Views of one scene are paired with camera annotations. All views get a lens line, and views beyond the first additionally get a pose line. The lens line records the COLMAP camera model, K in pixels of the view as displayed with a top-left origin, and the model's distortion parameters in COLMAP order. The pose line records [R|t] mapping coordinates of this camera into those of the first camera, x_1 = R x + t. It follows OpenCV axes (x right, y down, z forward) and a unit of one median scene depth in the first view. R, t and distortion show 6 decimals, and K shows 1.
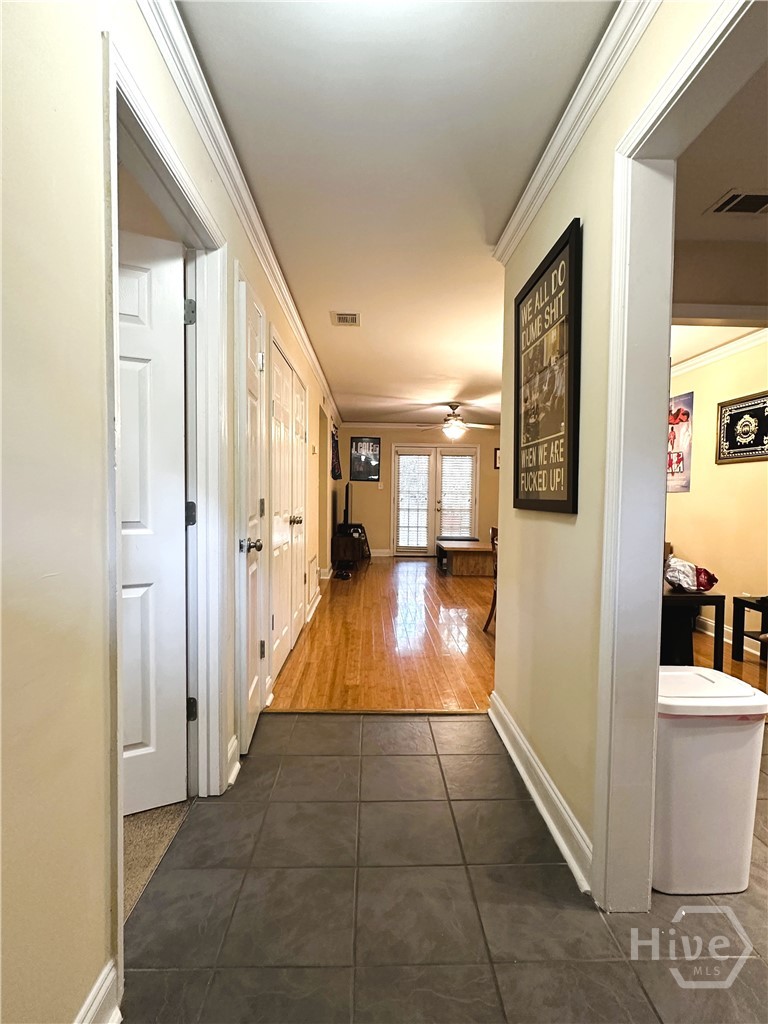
lens RADIAL K [[519.1, 0, 384.5], [0, 519.1, 511.9], [0, 0, 1]] dist [-0.000987, 0.000589]
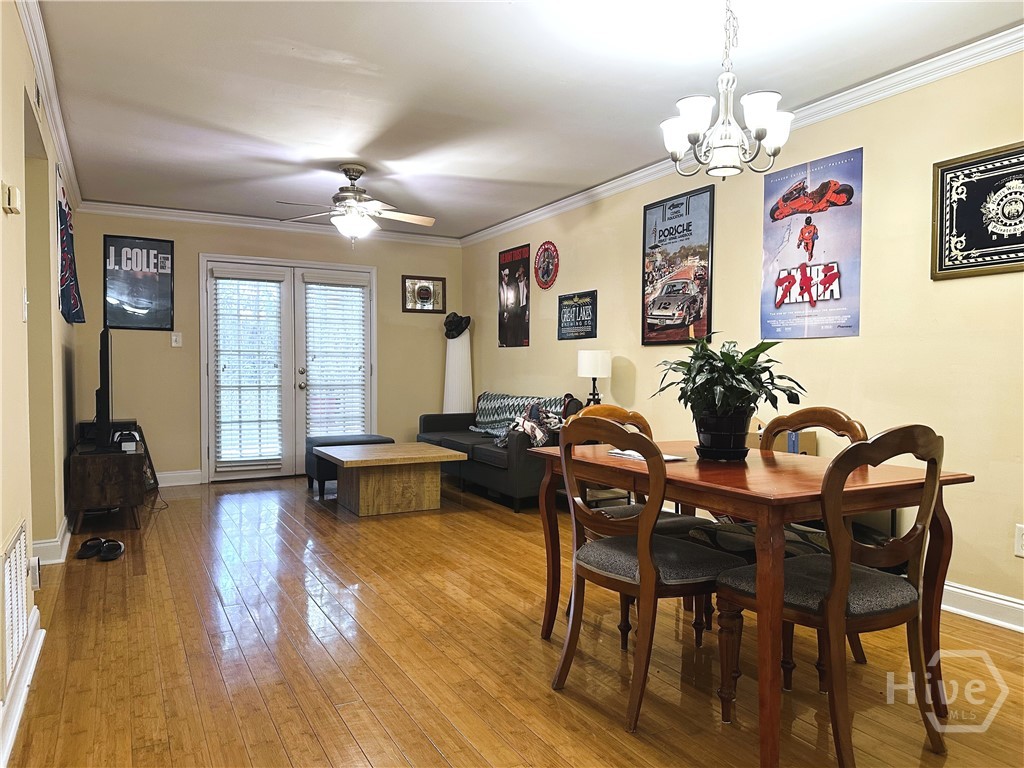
lens RADIAL K [[716.0, 0, 513.5], [0, 716.0, 387.2], [0, 0, 1]] dist [0.019299, -0.010964]
pose [[0.889206, -0.026376, 0.456746, -0.045836], [0.028930, 0.999580, 0.001402, 0.002342], [-0.456592, 0.011967, 0.889596, 0.326540]]
